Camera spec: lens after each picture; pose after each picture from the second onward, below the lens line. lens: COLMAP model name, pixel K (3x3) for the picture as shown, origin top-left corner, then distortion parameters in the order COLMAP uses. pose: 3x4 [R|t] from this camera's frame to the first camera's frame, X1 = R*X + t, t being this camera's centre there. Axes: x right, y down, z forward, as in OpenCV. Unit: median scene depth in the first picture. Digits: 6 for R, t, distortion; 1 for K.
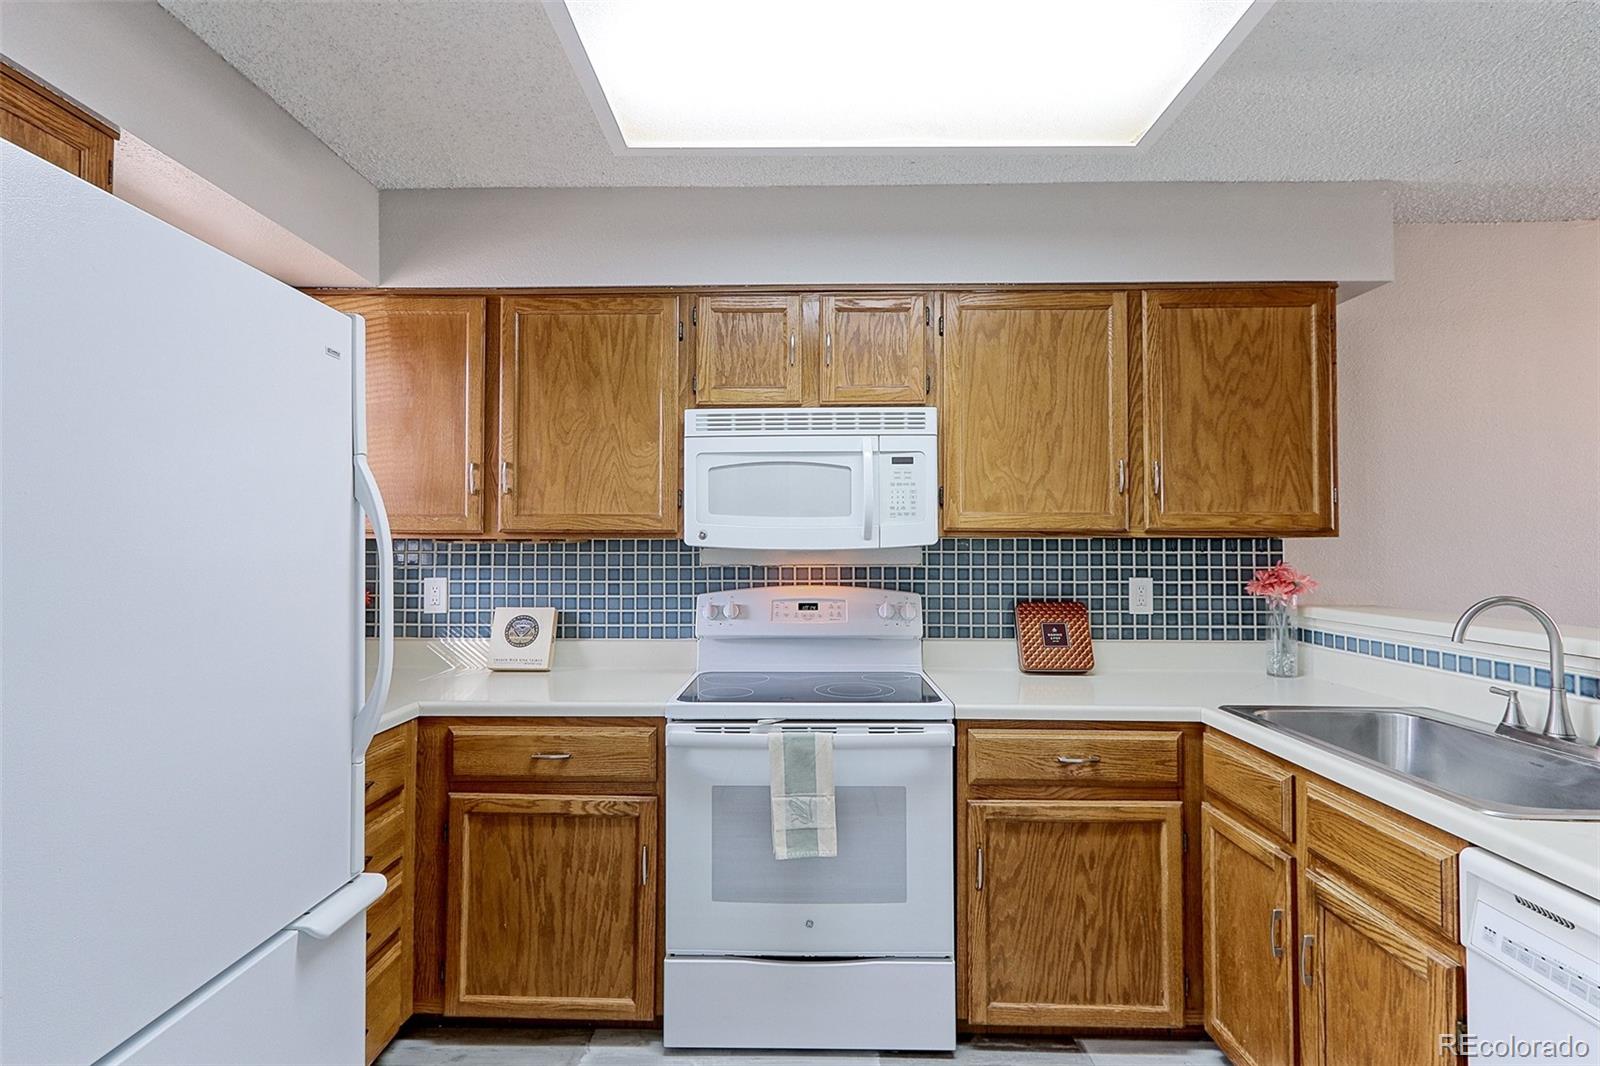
lens RADIAL K [[751.4, 0, 801.4], [0, 751.4, 527.6], [0, 0, 1]] dist [0.015748, -0.000503]
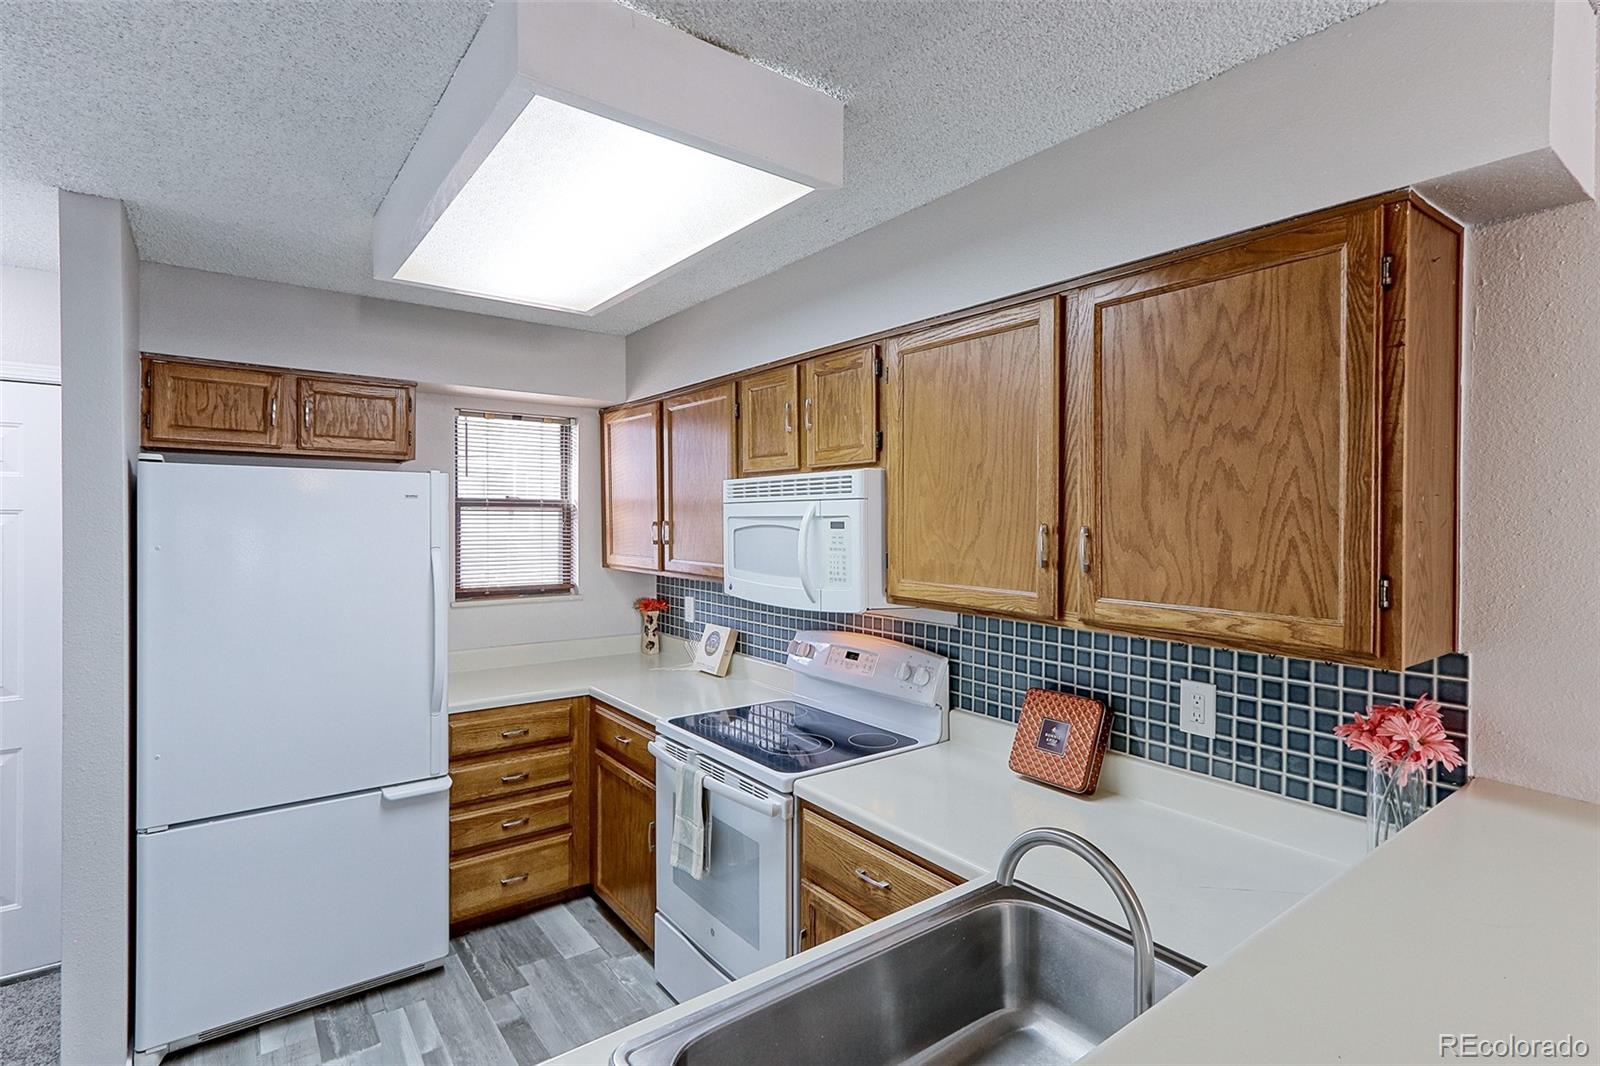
lens RADIAL K [[751.4, 0, 799.4], [0, 751.4, 535.9], [0, 0, 1]] dist [0.015748, -0.000503]
pose [[0.632664, 0.017083, -0.774238, 0.837862], [0.017145, 0.999203, 0.036057, -0.107962], [0.774237, -0.036086, 0.631867, 0.329480]]
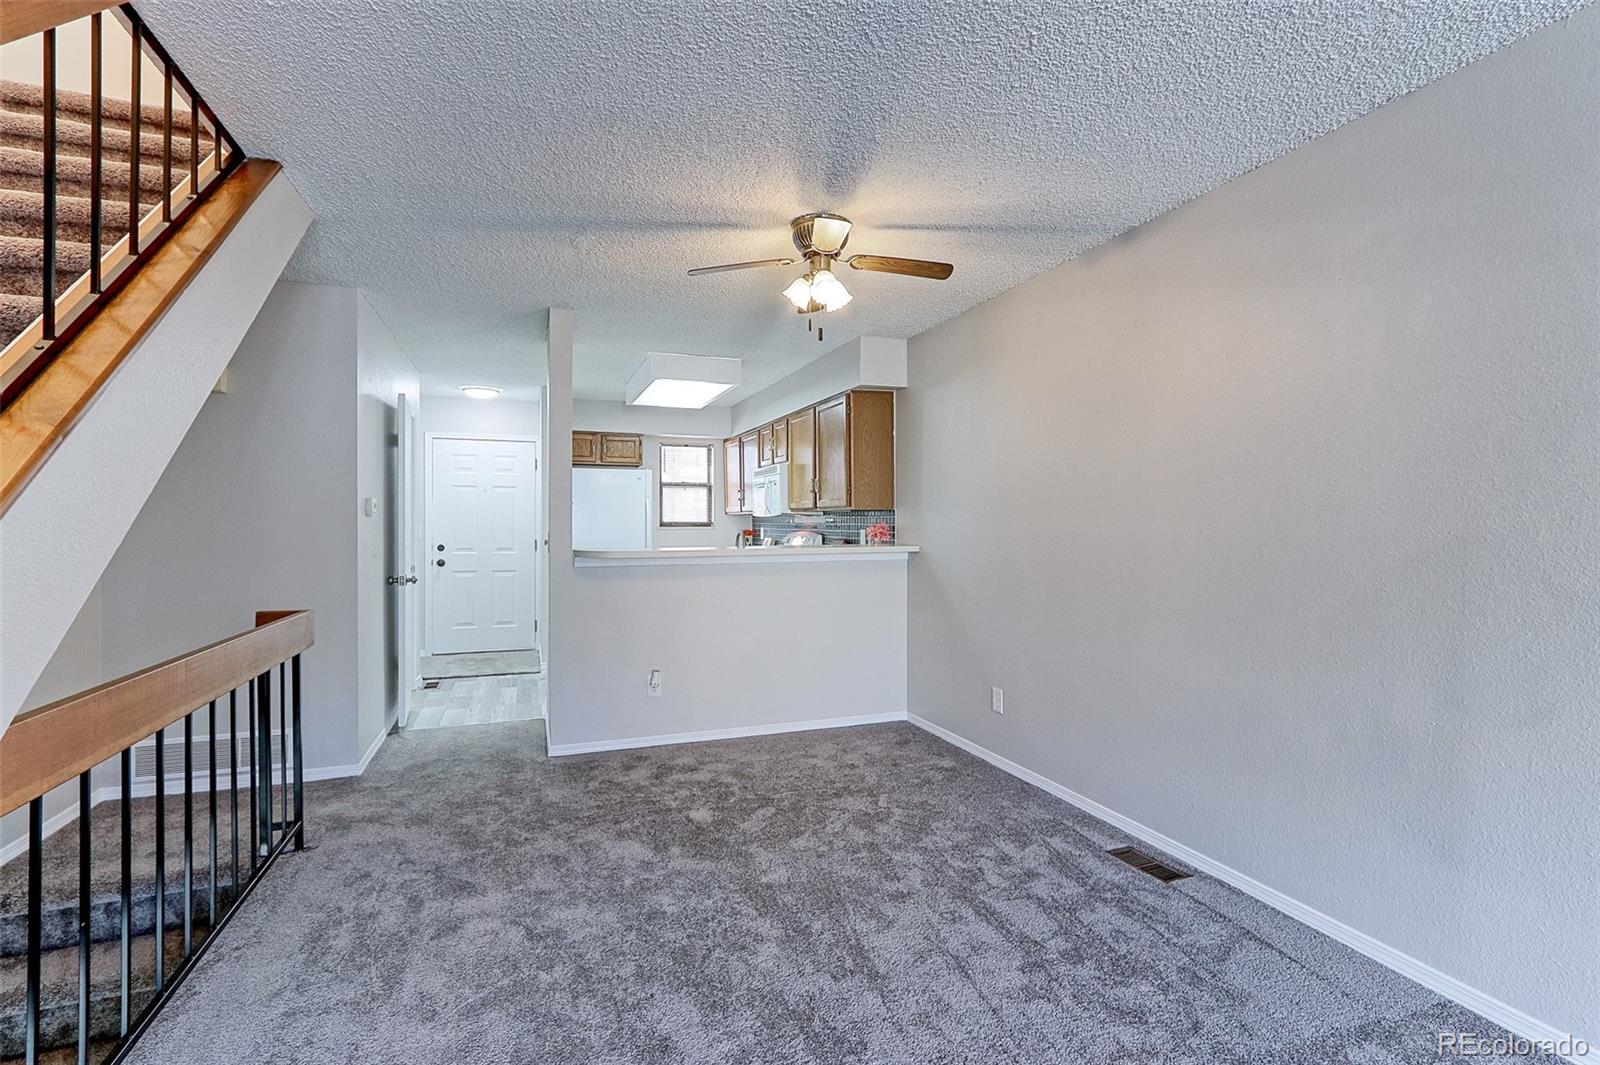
lens RADIAL K [[751.4, 0, 811.2], [0, 751.4, 529.3], [0, 0, 1]] dist [0.015748, -0.000503]
pose [[0.374765, 0.004627, -0.927108, 2.732792], [0.026456, 0.999527, 0.015683, 0.044375], [0.926742, -0.030405, 0.374466, 0.091912]]
